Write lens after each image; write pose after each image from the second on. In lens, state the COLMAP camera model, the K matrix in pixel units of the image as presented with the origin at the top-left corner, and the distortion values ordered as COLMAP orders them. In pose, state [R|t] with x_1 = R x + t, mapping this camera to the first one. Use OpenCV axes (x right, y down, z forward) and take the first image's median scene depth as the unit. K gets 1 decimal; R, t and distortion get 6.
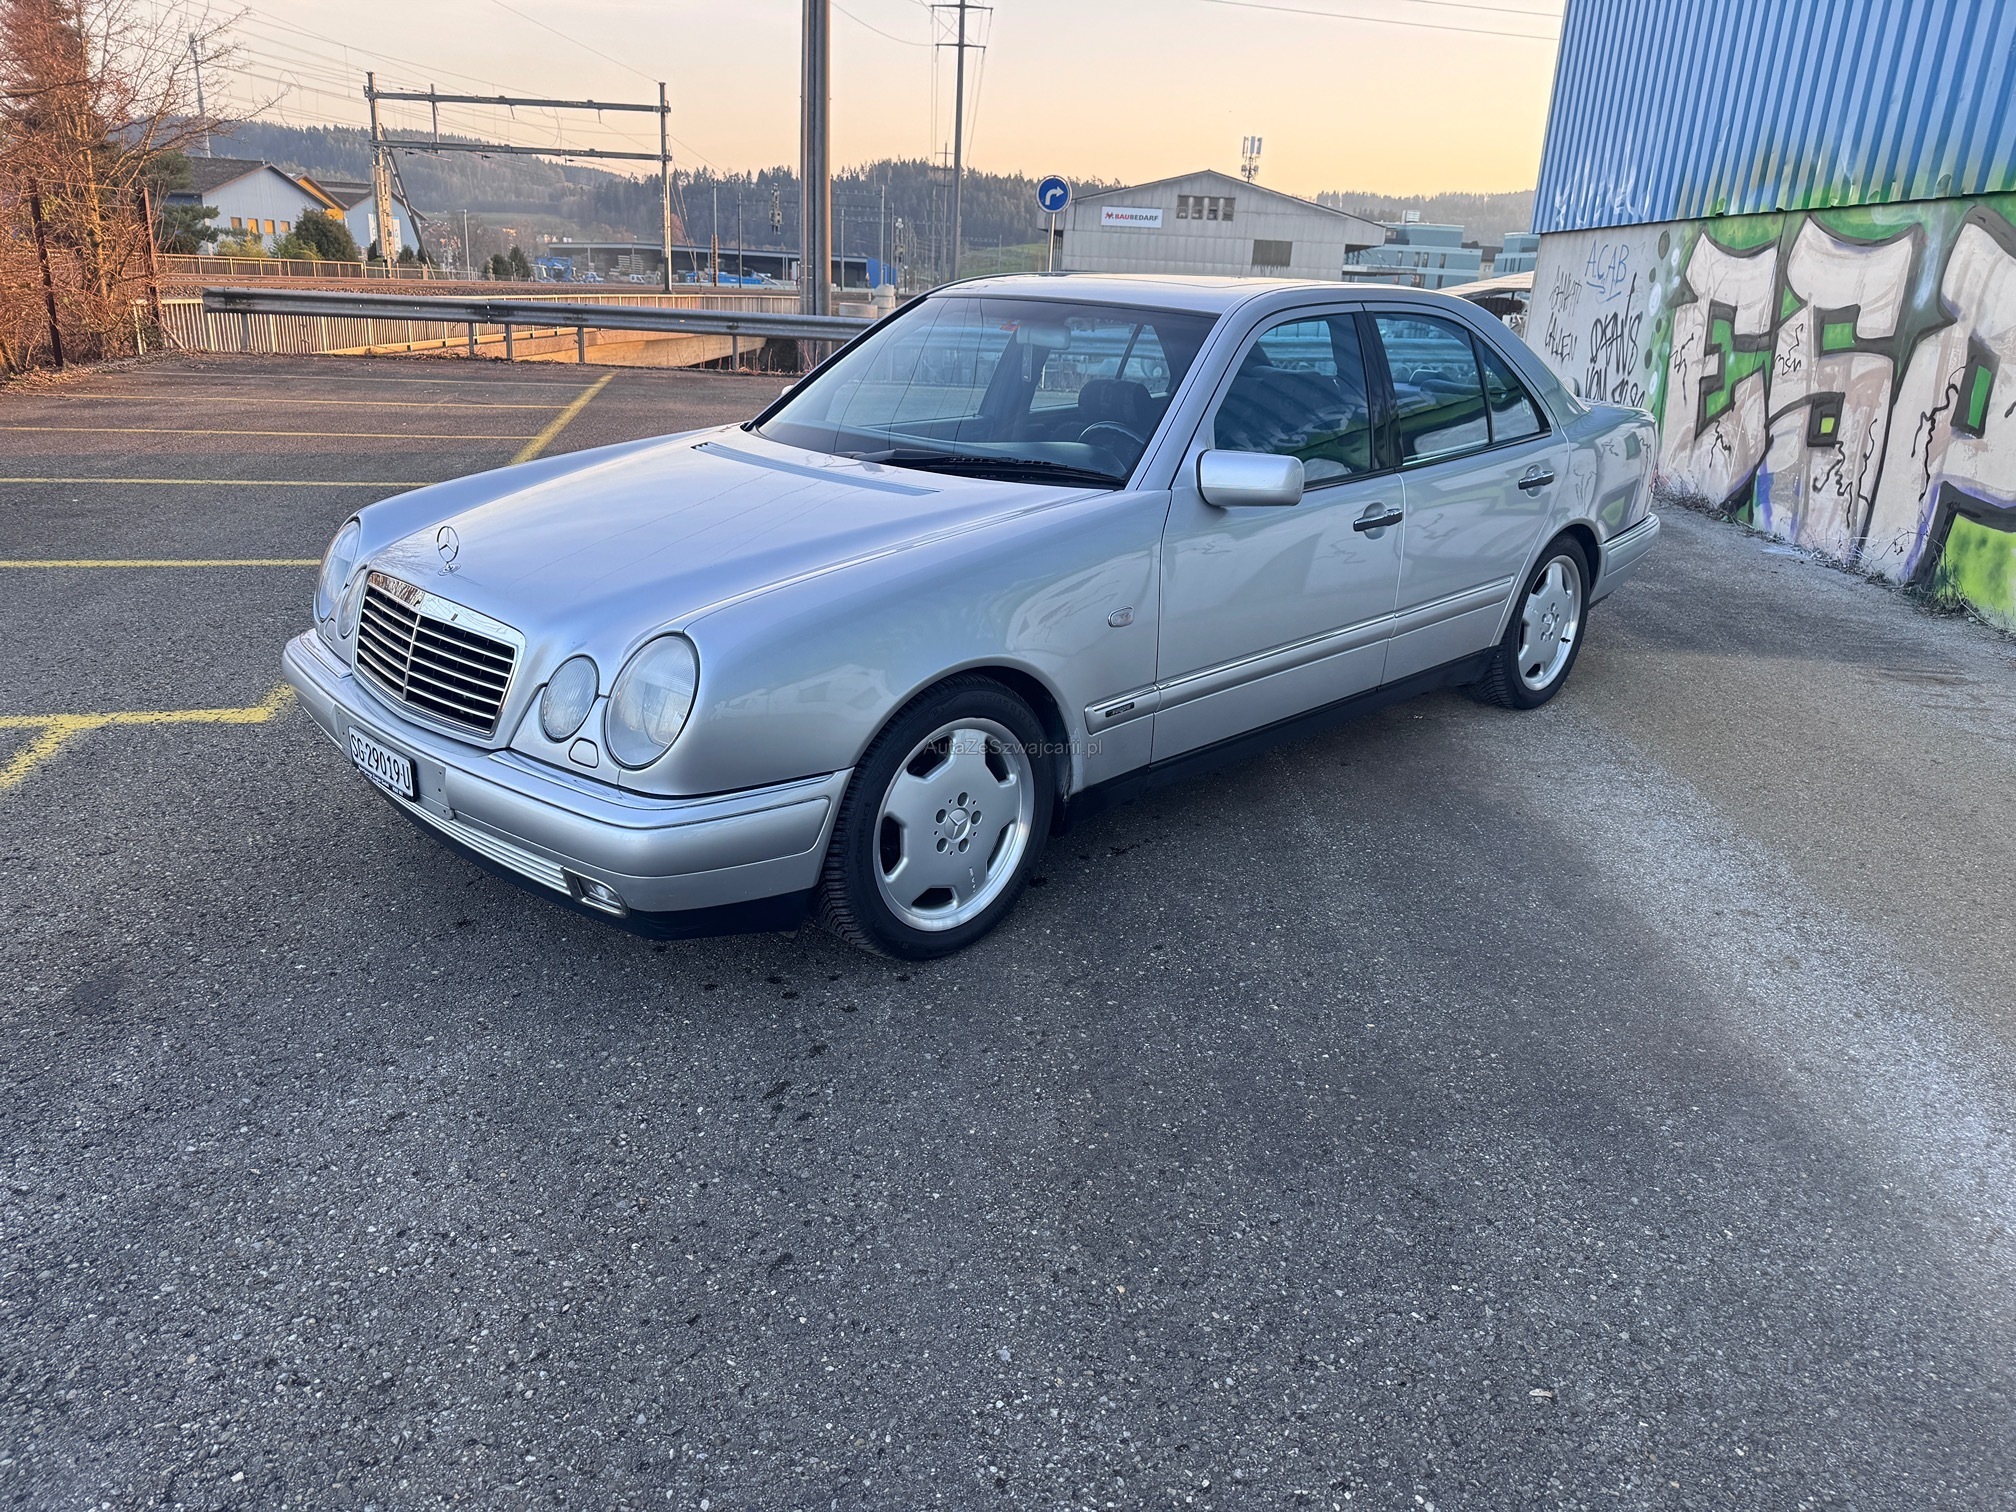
lens RADIAL K [[1406.9, 0, 1021.8], [0, 1406.9, 746.8], [0, 0, 1]] dist [0.054139, -0.068472]
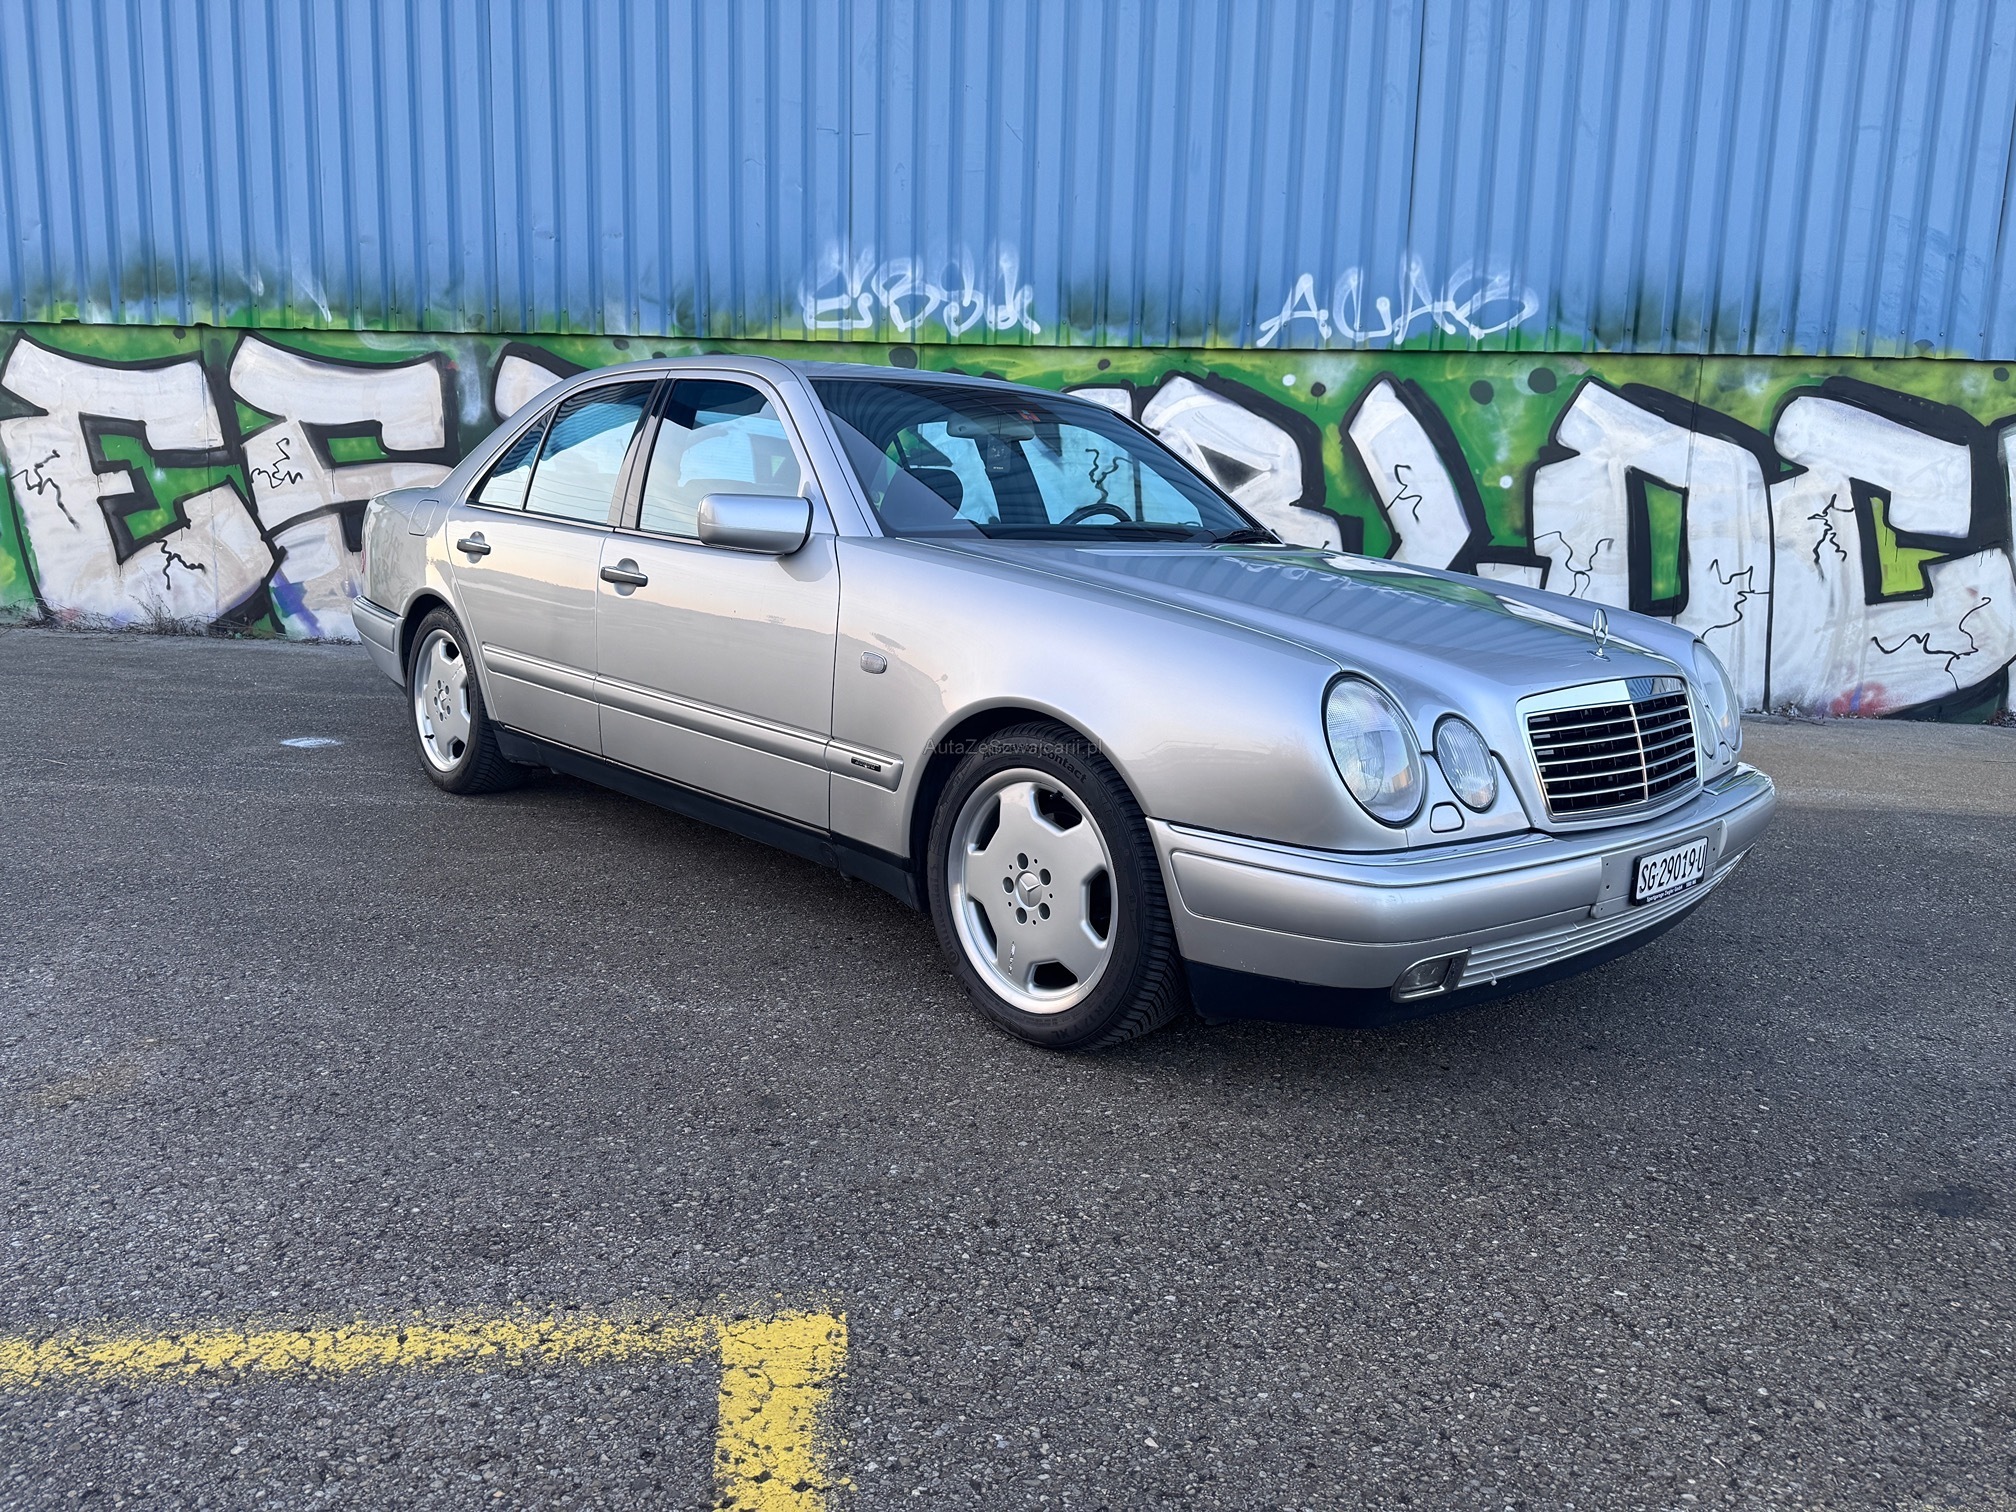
lens RADIAL K [[1406.9, 0, 1008.5], [0, 1406.9, 759.8], [0, 0, 1]] dist [0.054139, -0.068472]
pose [[0.054048, -0.213121, 0.975530, -0.572941], [0.290861, 0.937953, 0.188797, -0.148501], [-0.955238, 0.273539, 0.112683, 0.549584]]
